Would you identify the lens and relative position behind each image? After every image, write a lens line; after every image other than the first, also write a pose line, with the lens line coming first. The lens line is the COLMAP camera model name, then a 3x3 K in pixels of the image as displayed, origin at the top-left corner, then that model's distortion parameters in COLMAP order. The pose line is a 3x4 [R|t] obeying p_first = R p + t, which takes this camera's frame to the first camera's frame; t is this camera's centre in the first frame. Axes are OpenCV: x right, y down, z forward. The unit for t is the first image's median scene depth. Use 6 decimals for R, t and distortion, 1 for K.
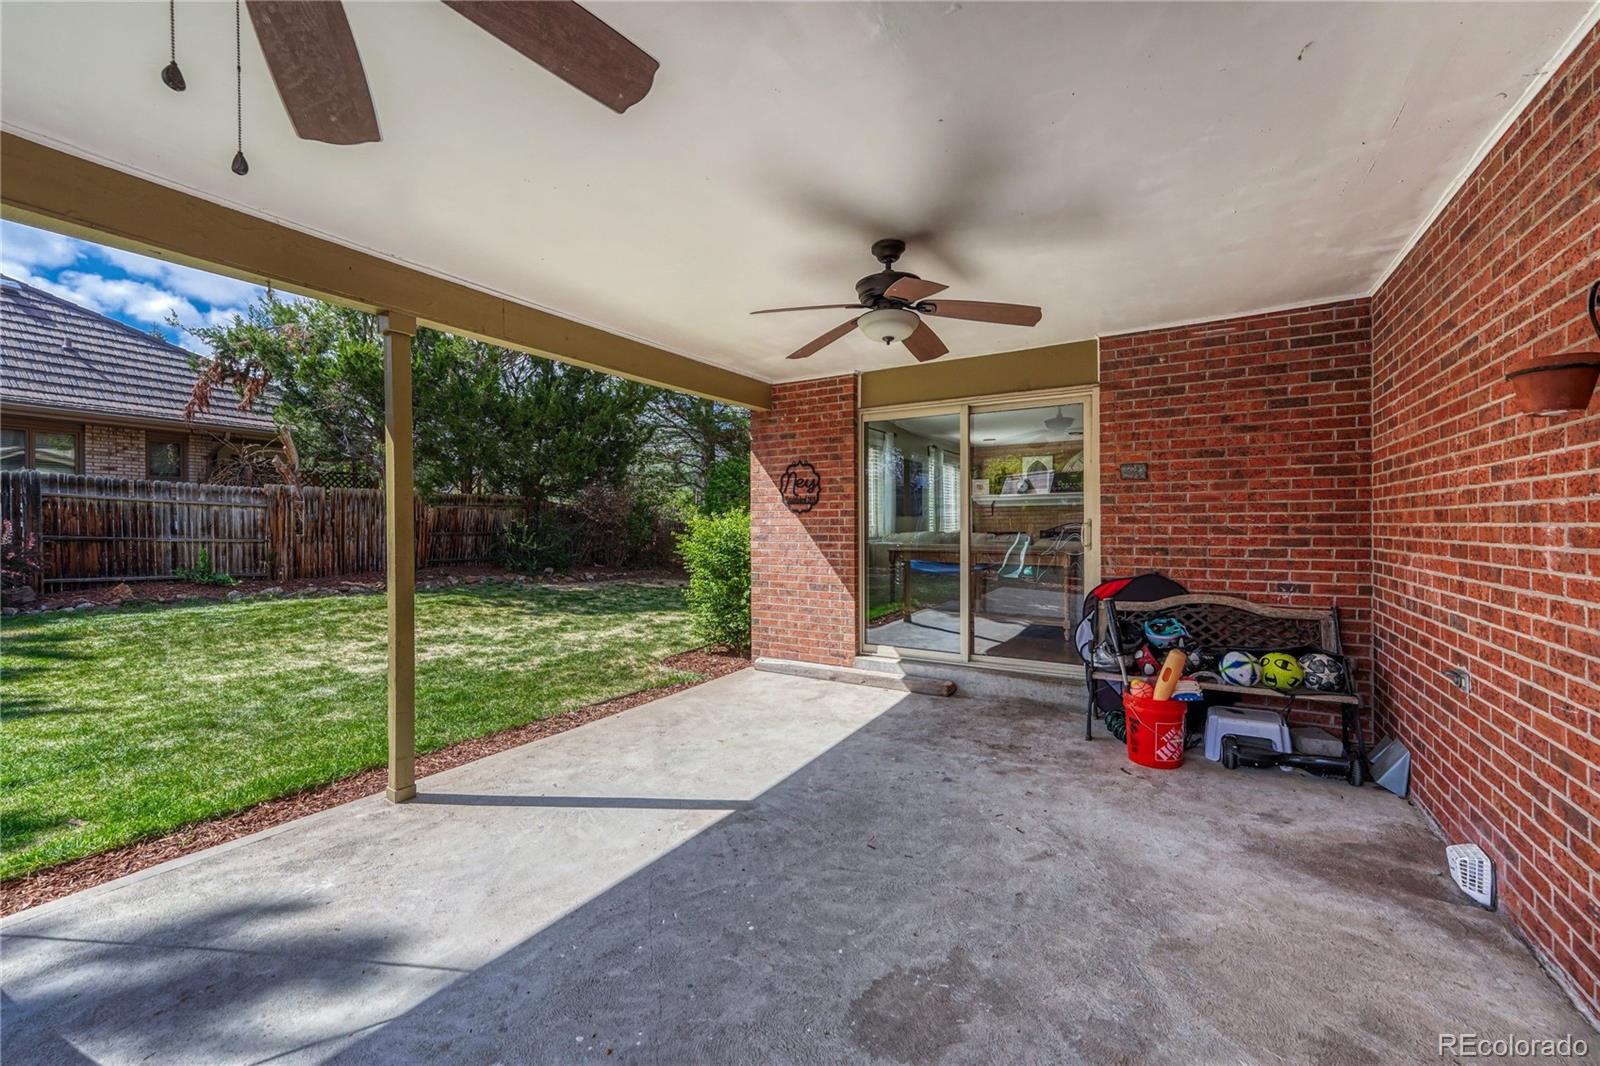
lens RADIAL K [[658.6, 0, 797.0], [0, 658.6, 523.6], [0, 0, 1]] dist [-0.000485, 0.000237]
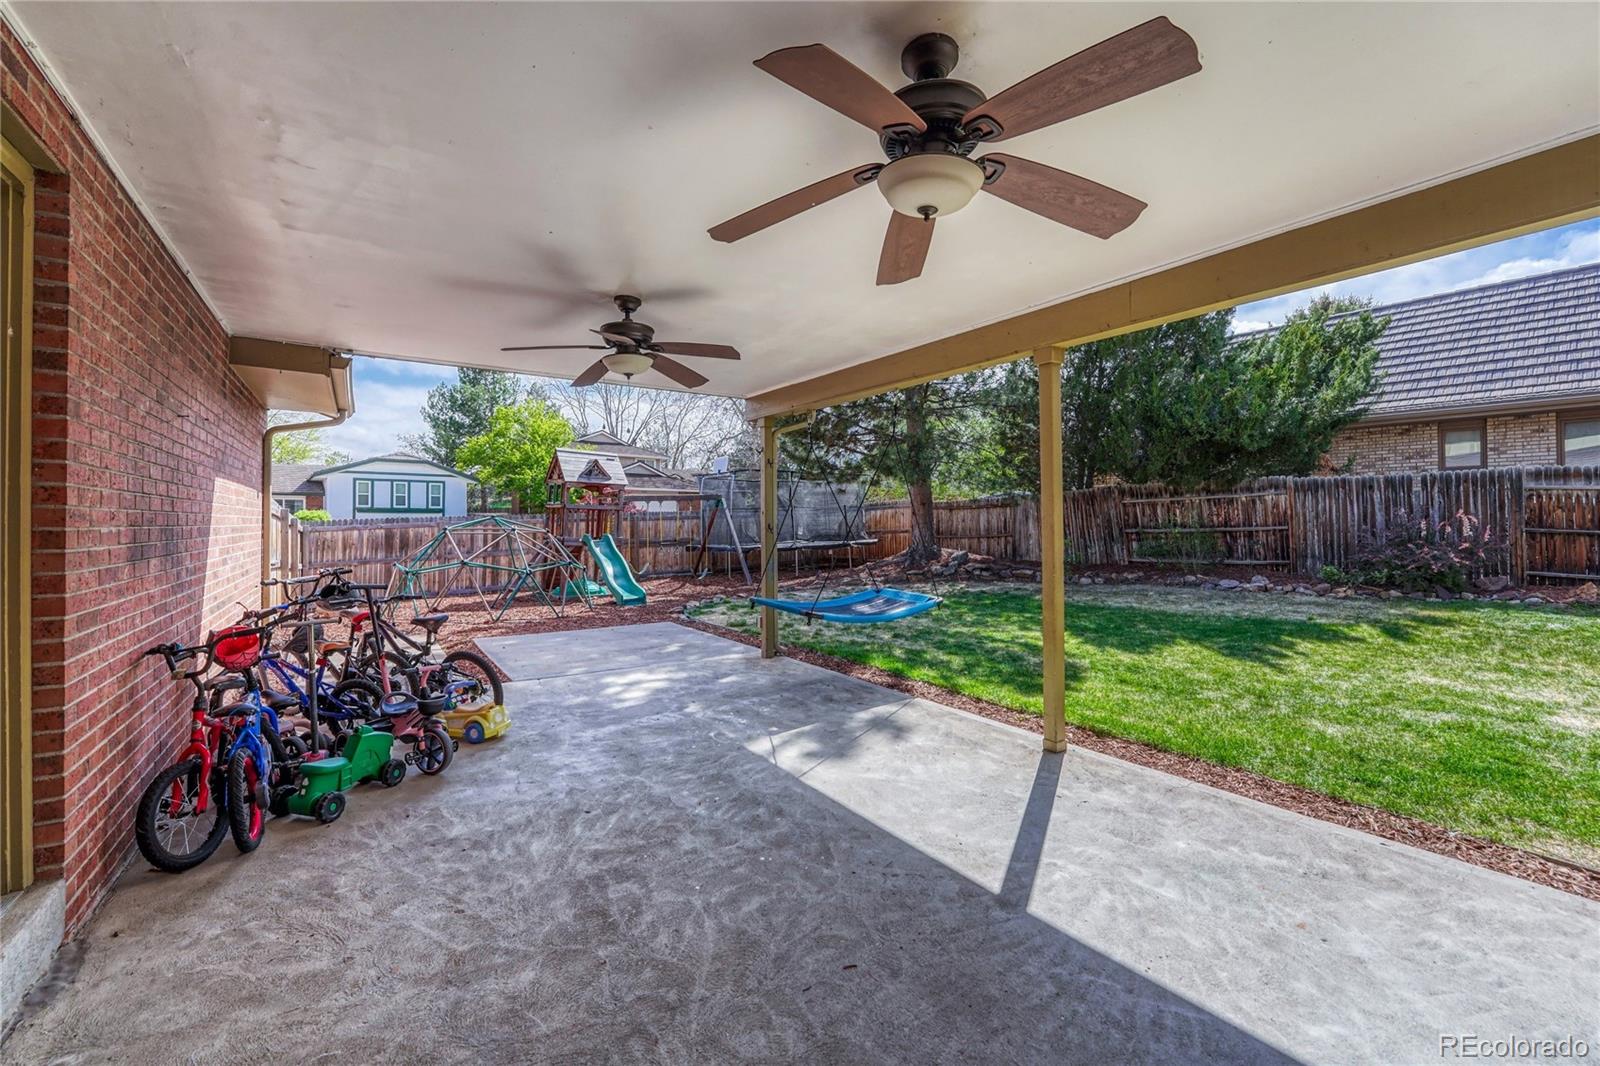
lens RADIAL K [[658.6, 0, 797.0], [0, 658.6, 523.6], [0, 0, 1]] dist [-0.000485, 0.000237]
pose [[-0.421182, 0.006254, -0.906954, 0.542451], [0.007897, 0.999964, 0.003228, -0.002557], [0.906942, -0.005802, -0.421216, 0.858292]]
